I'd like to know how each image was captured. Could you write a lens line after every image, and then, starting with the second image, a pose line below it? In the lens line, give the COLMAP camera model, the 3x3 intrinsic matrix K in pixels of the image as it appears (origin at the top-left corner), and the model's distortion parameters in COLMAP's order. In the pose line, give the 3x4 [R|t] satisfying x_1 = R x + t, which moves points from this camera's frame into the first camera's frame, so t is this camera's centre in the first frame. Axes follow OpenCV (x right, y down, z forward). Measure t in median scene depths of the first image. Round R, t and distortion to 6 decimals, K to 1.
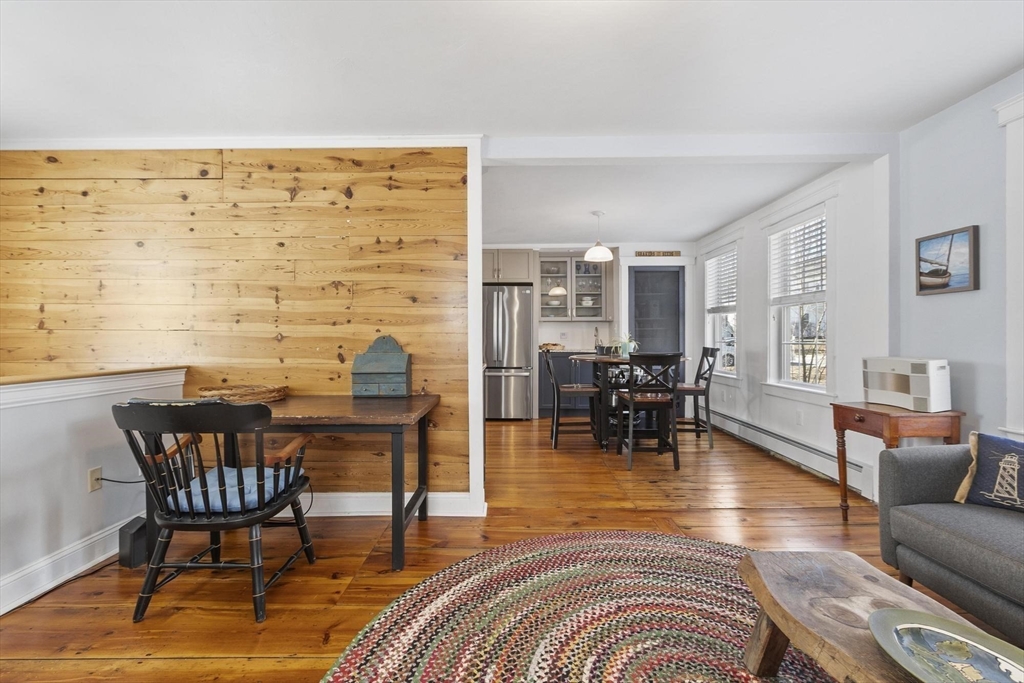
lens RADIAL K [[450.6, 0, 513.4], [0, 450.6, 339.6], [0, 0, 1]] dist [0.000438, 0.000276]
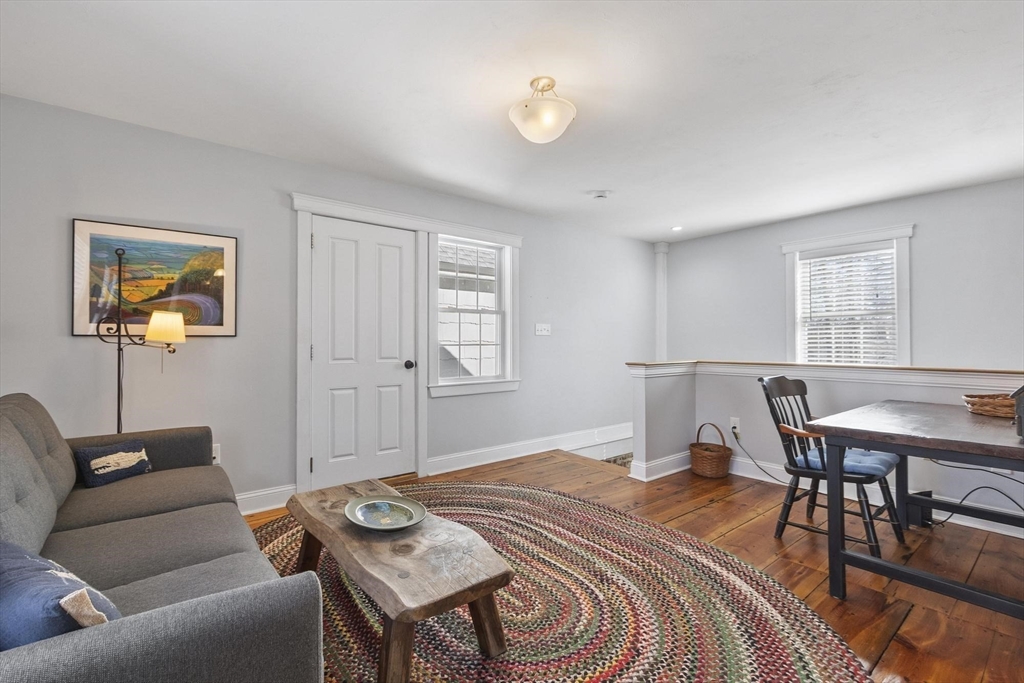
lens RADIAL K [[450.6, 0, 510.3], [0, 450.6, 338.4], [0, 0, 1]] dist [0.000438, 0.000276]
pose [[-0.774804, -0.000128, -0.632202, 1.085570], [0.000605, 0.999999, -0.000944, -0.012970], [0.632202, -0.001114, -0.774803, 1.687506]]
